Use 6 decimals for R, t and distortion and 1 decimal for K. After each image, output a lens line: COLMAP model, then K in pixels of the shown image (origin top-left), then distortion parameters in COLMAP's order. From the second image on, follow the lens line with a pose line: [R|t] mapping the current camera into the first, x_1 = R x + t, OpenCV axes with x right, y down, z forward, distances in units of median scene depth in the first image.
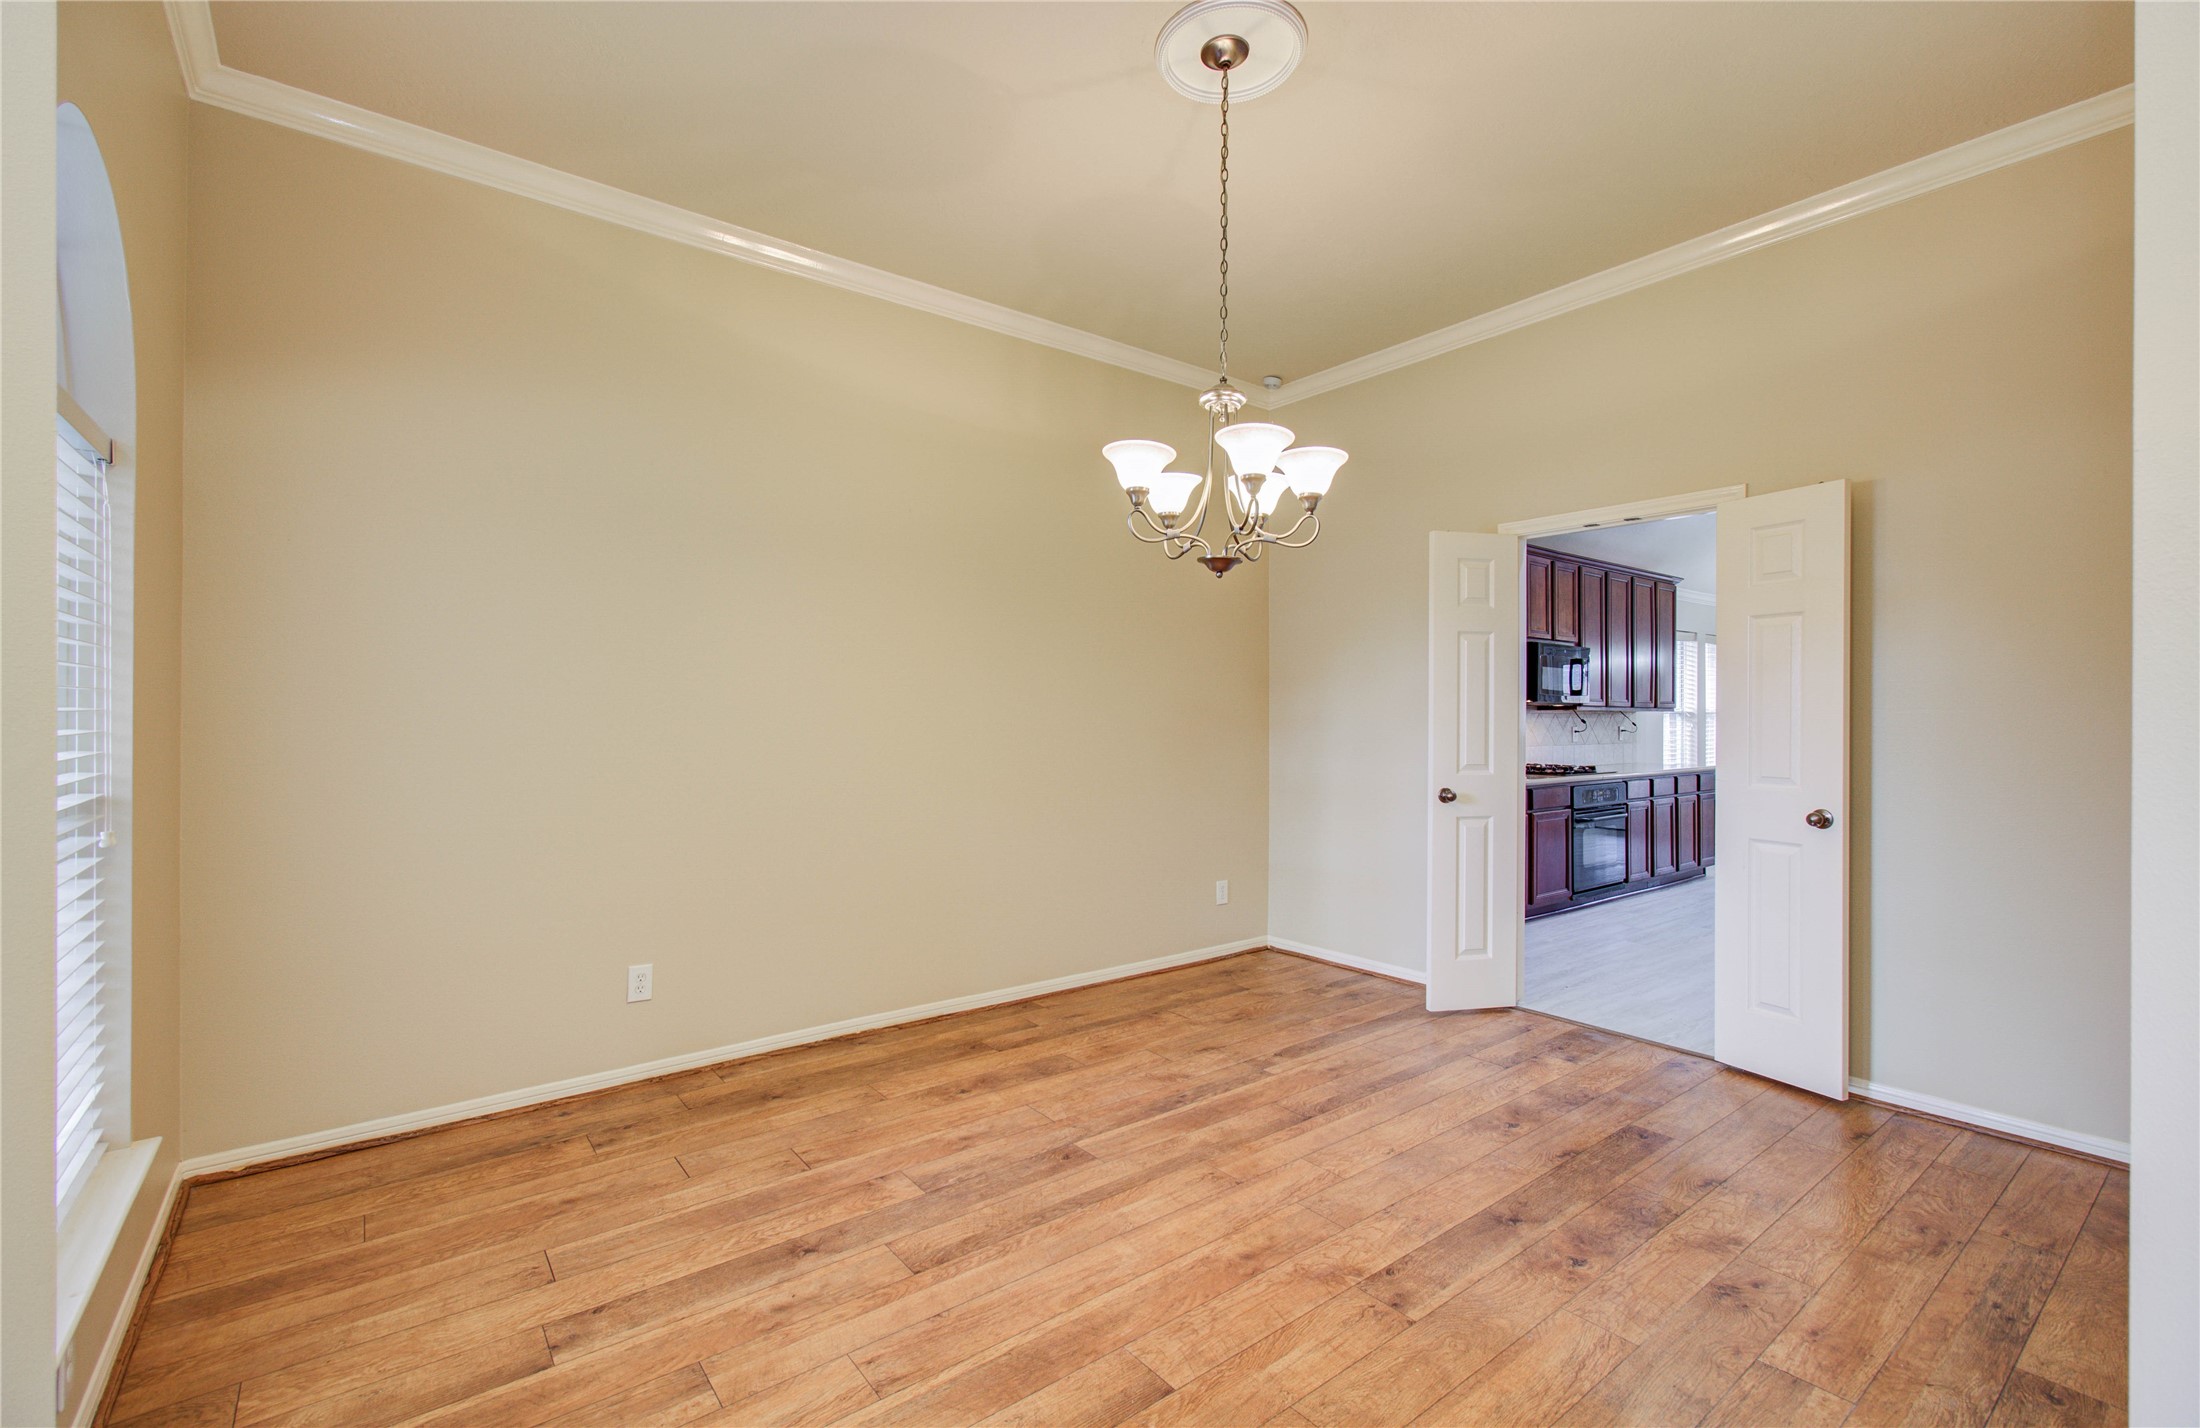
lens RADIAL K [[949.1, 0, 1091.2], [0, 949.1, 721.2], [0, 0, 1]] dist [-0.001213, 0.000579]
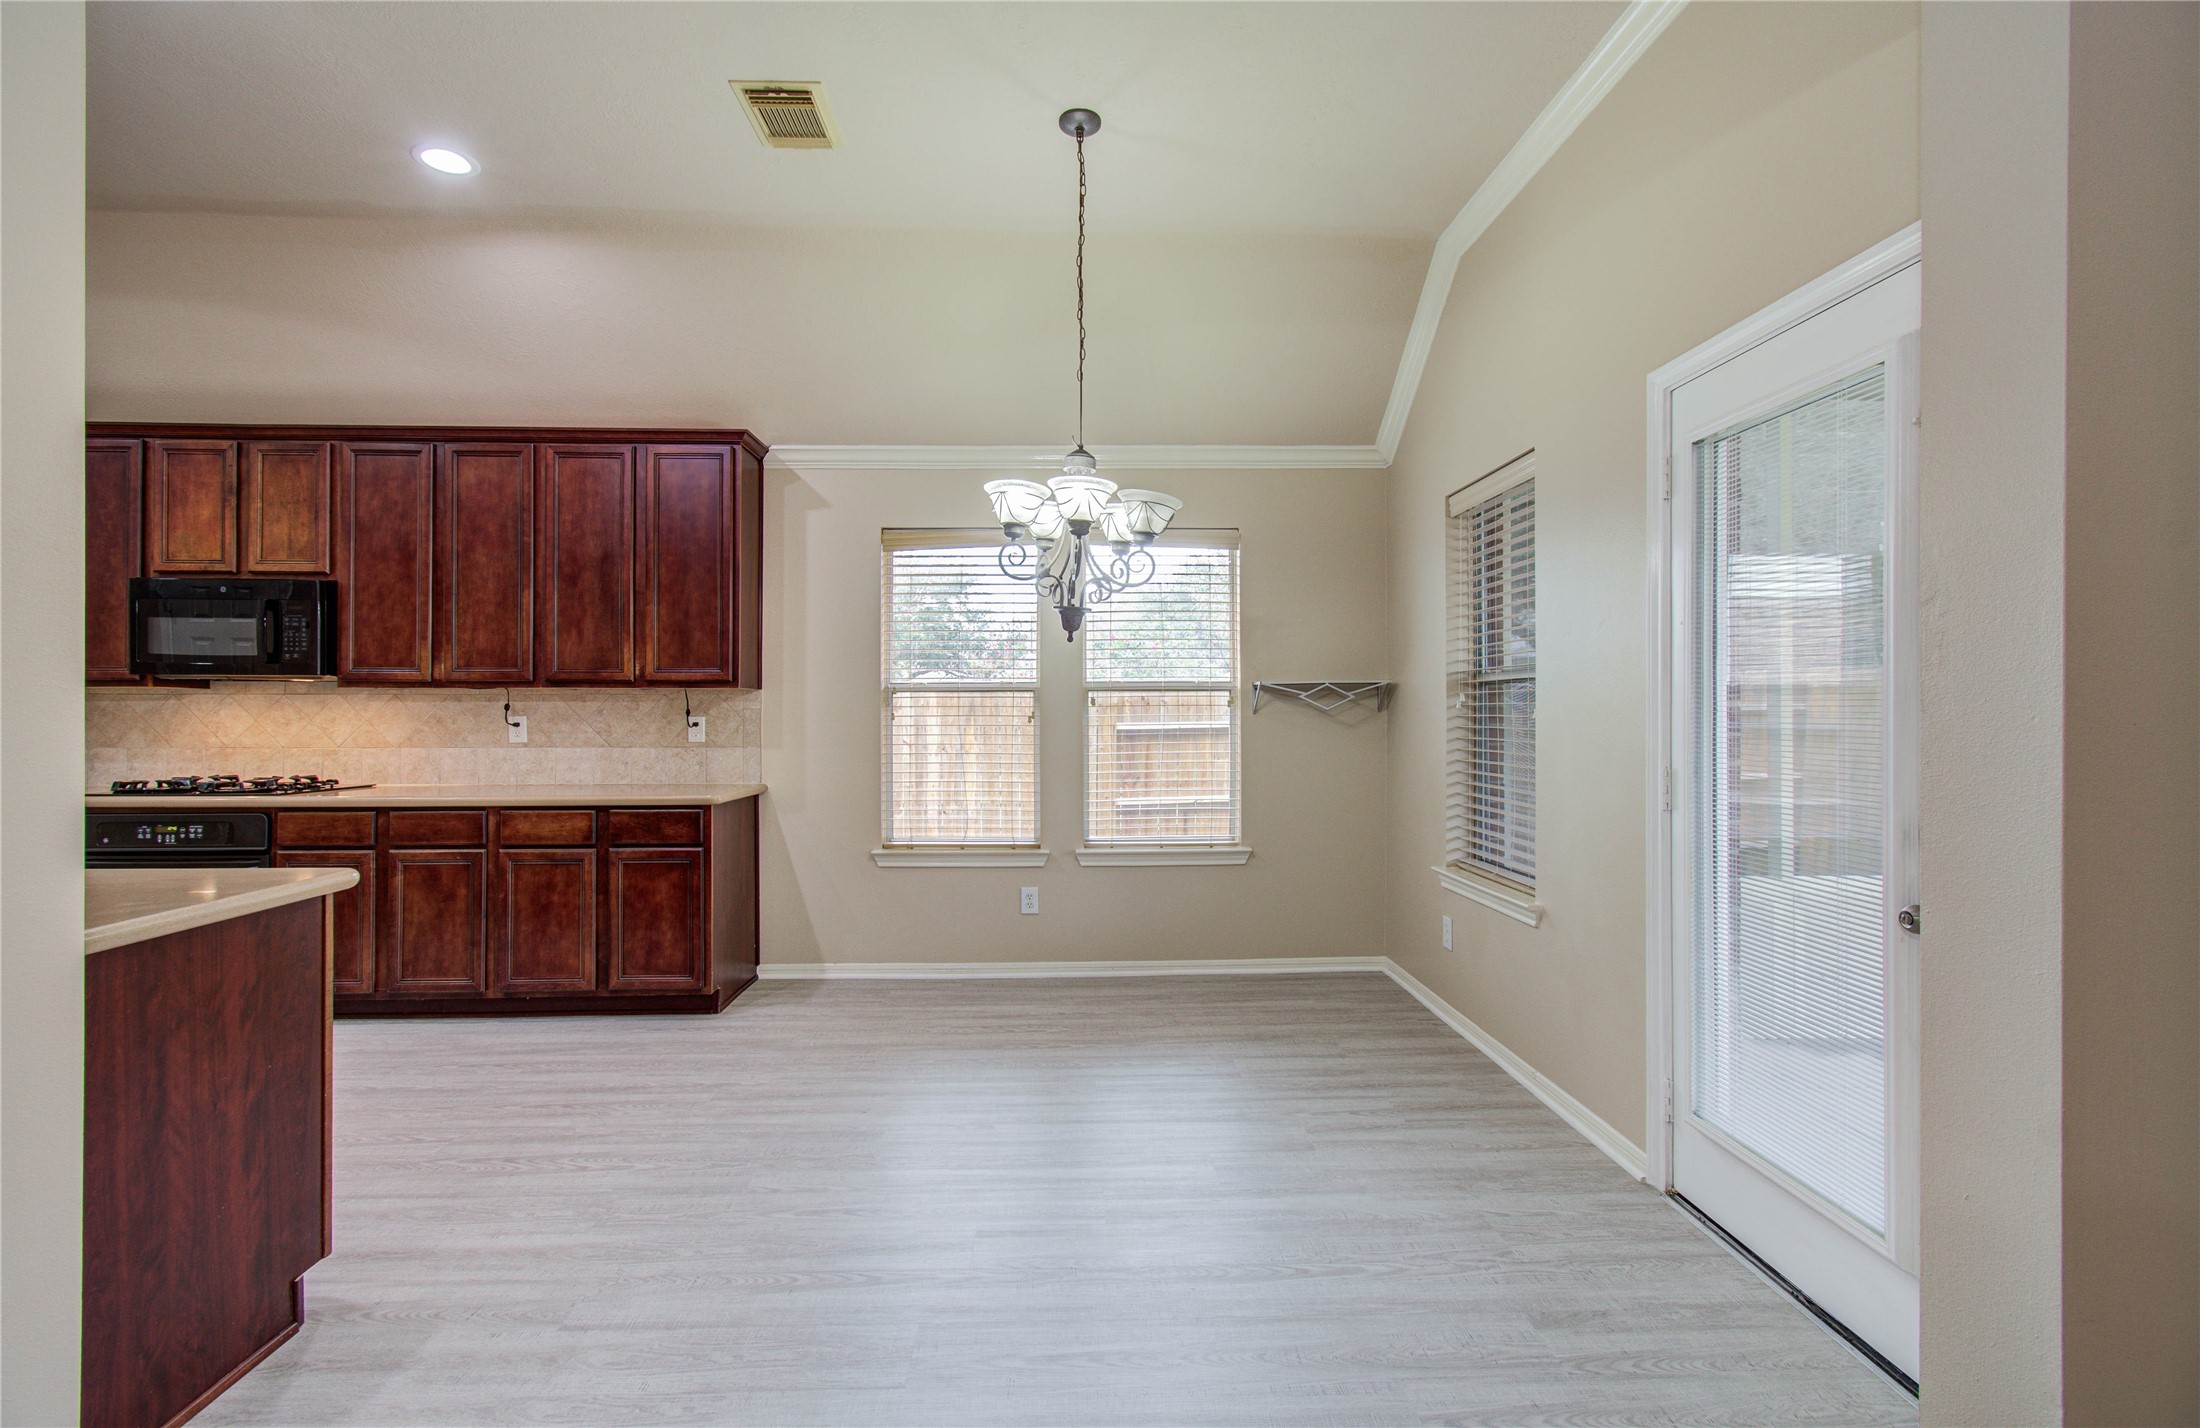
lens RADIAL K [[949.1, 0, 1091.0], [0, 949.1, 708.1], [0, 0, 1]] dist [-0.001213, 0.000579]
pose [[0.817466, -0.005238, -0.575954, 2.800842], [0.000924, 0.999969, -0.007782, 0.014300], [0.575977, 0.005829, 0.817445, 1.801191]]
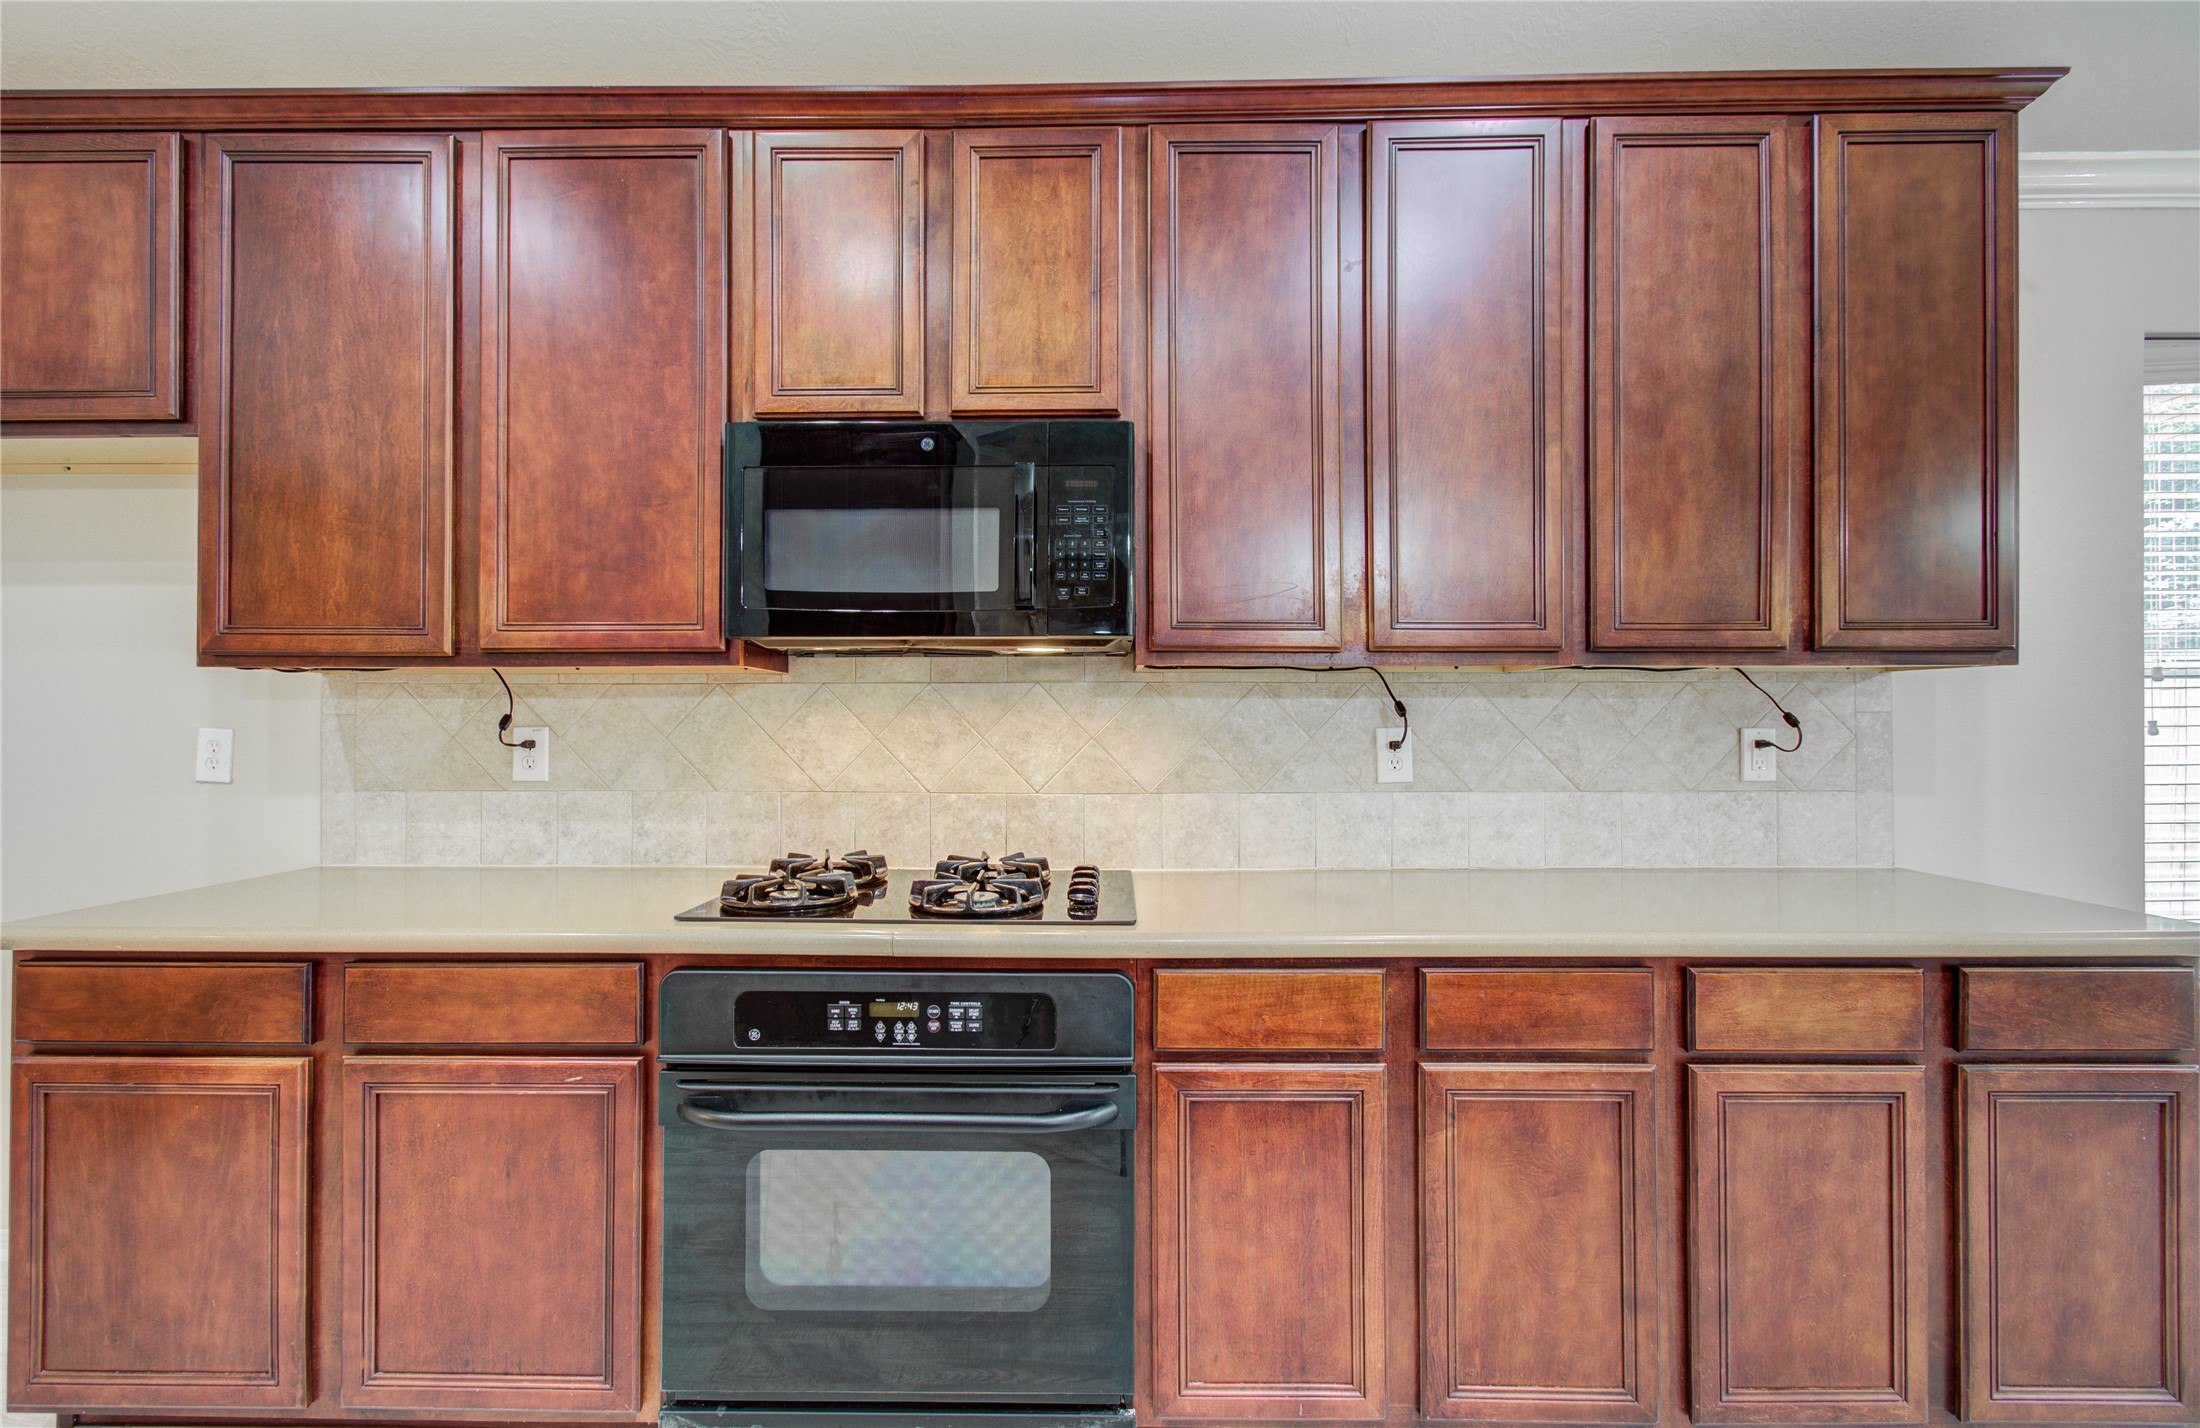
lens RADIAL K [[949.1, 0, 1095.8], [0, 949.1, 709.5], [0, 0, 1]] dist [-0.001213, 0.000579]
pose [[0.785336, -0.006104, -0.619040, 1.524621], [0.001625, 0.999968, -0.007799, 0.006250], [0.619068, 0.005119, 0.785321, 1.787332]]
